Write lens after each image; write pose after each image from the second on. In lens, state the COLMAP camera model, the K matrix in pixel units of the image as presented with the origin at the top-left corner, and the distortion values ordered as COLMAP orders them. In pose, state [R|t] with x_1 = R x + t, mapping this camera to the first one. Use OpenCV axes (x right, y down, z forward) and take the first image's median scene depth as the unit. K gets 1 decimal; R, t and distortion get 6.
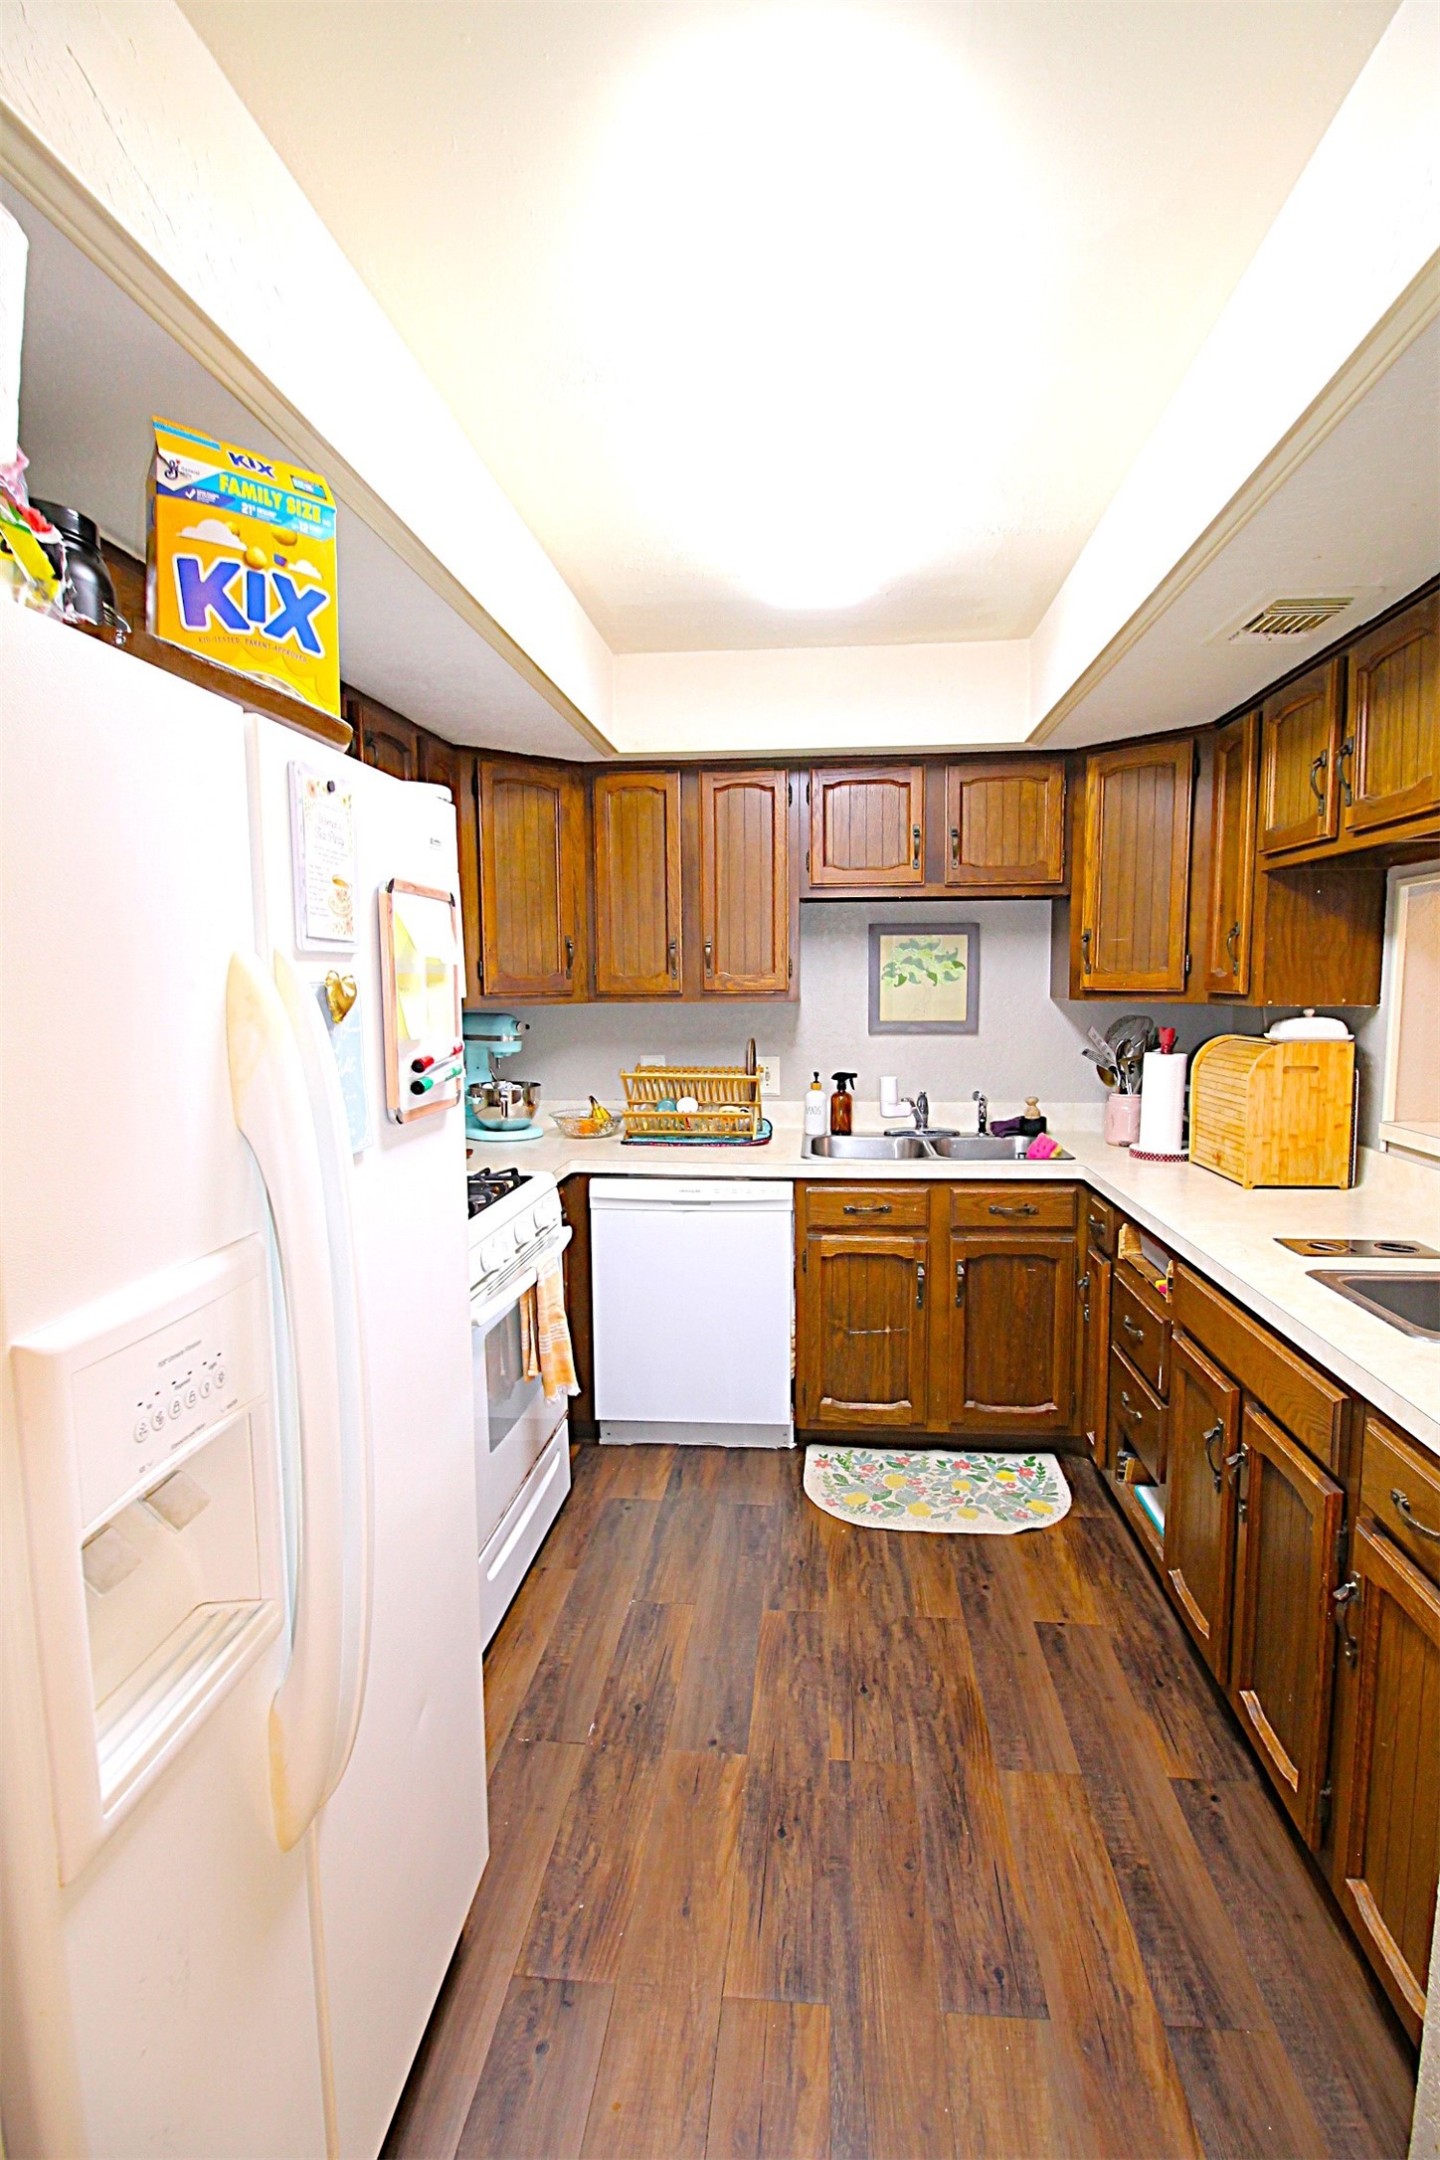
lens RADIAL K [[1021.4, 0, 731.1], [0, 1021.4, 1072.6], [0, 0, 1]] dist [0.003568, -0.016304]
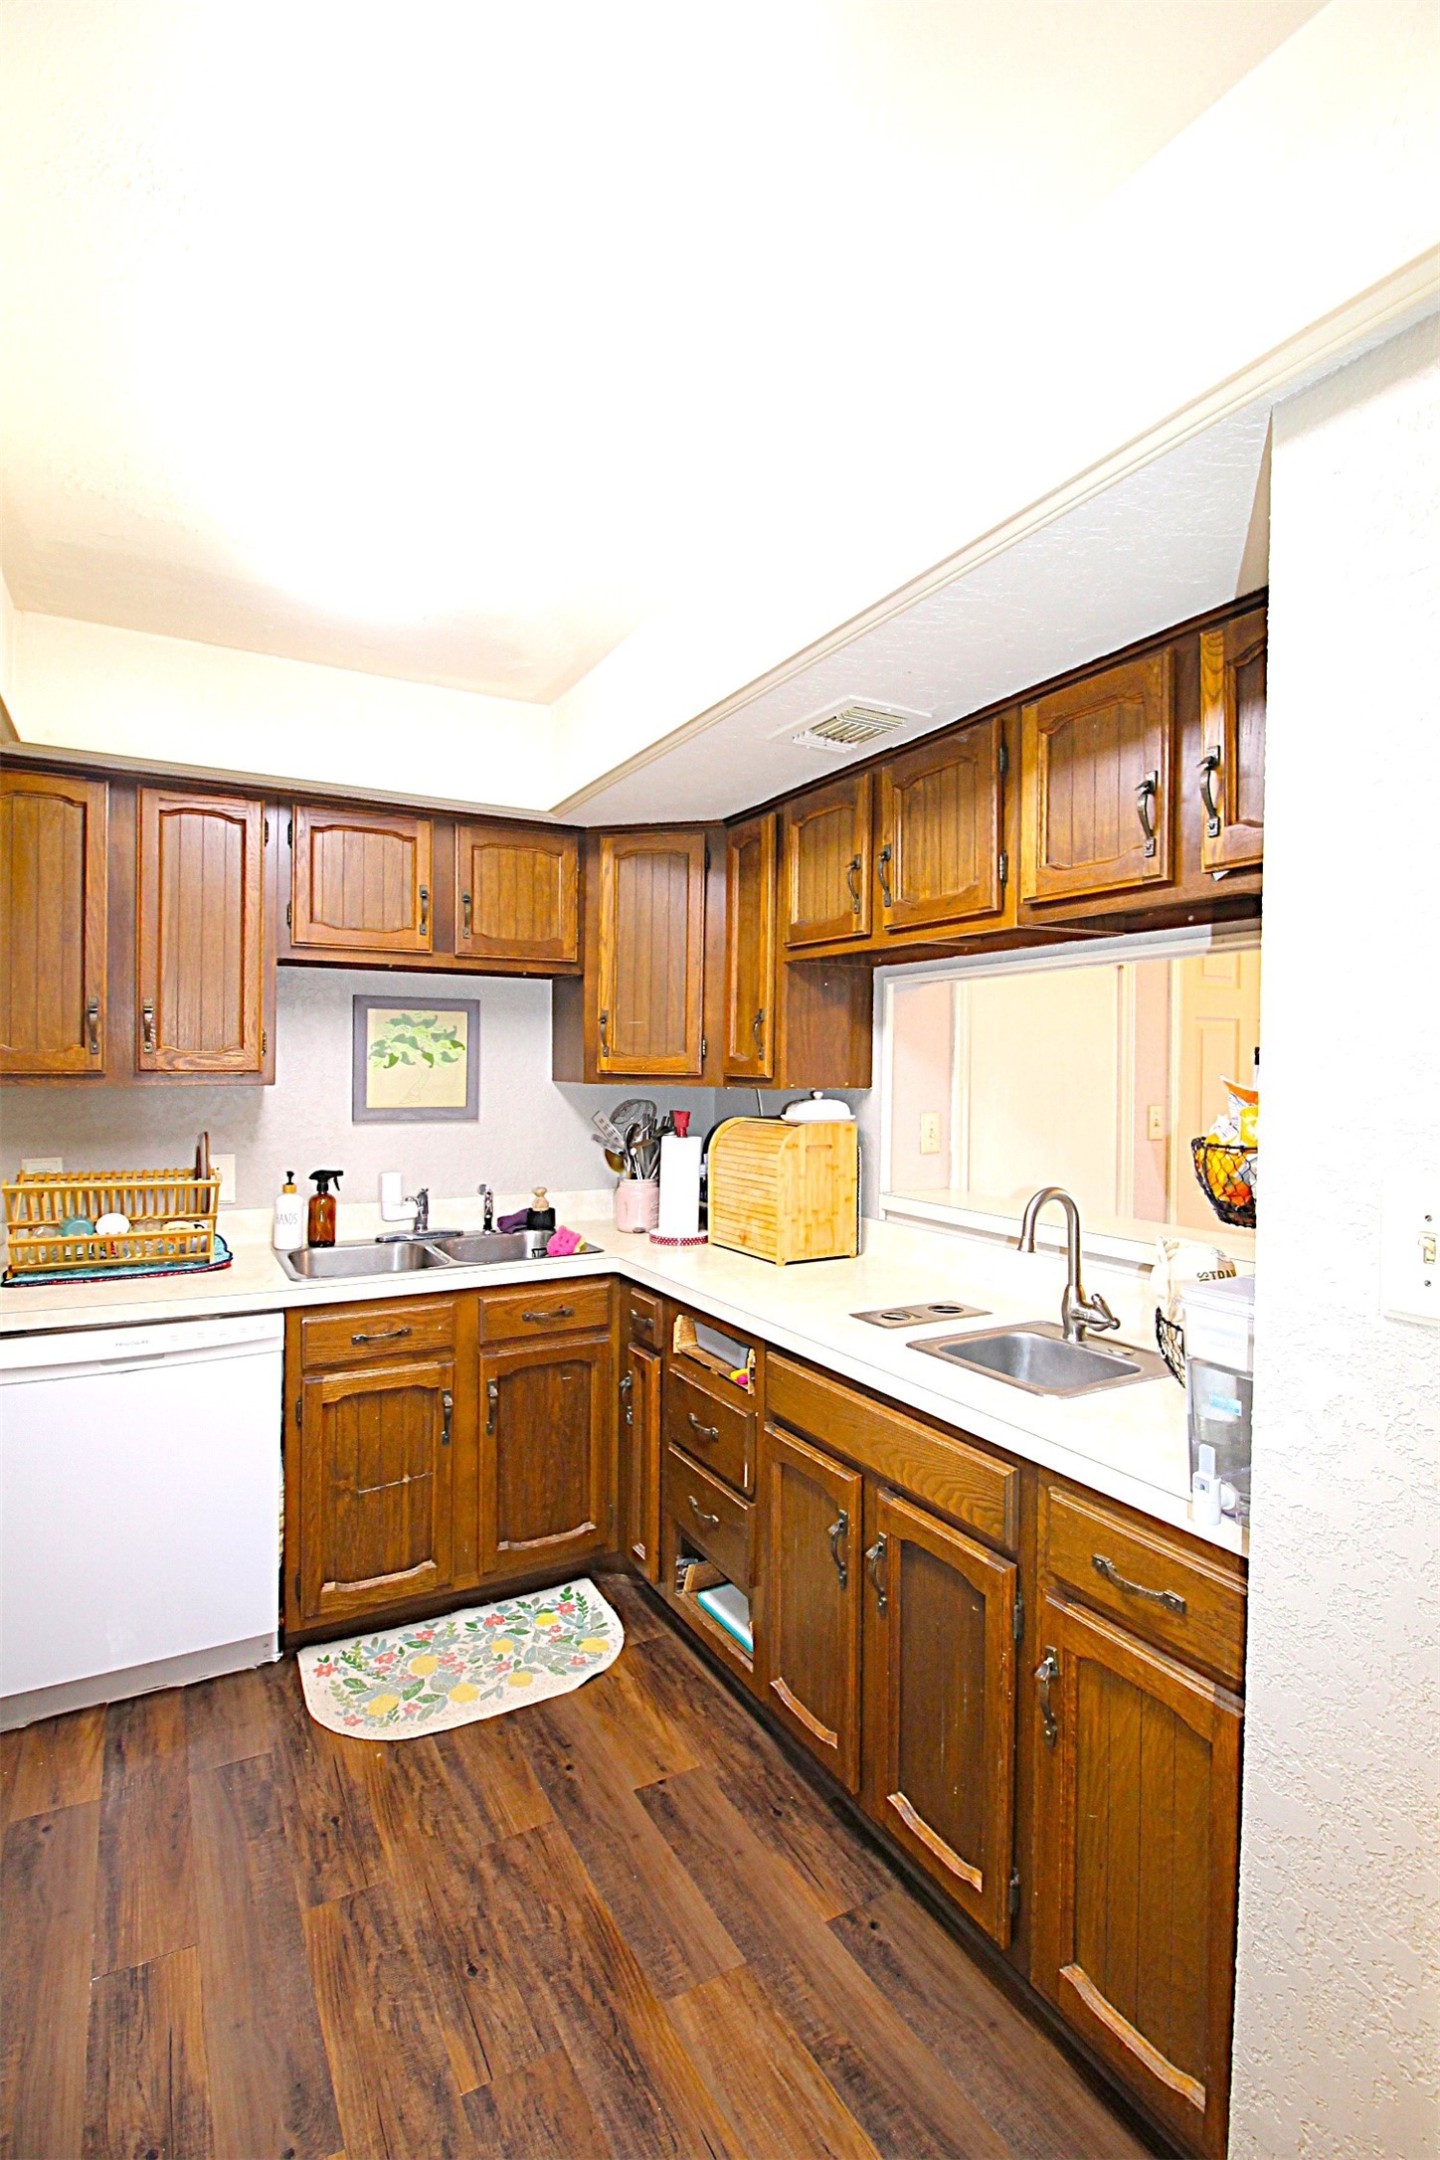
lens RADIAL K [[1021.4, 0, 731.1], [0, 1021.4, 1072.6], [0, 0, 1]] dist [0.003568, -0.016304]
pose [[0.821109, 0.008407, 0.570709, -0.109384], [0.039793, 0.996615, -0.071934, -0.007490], [-0.569382, 0.081776, 0.817996, 0.147013]]
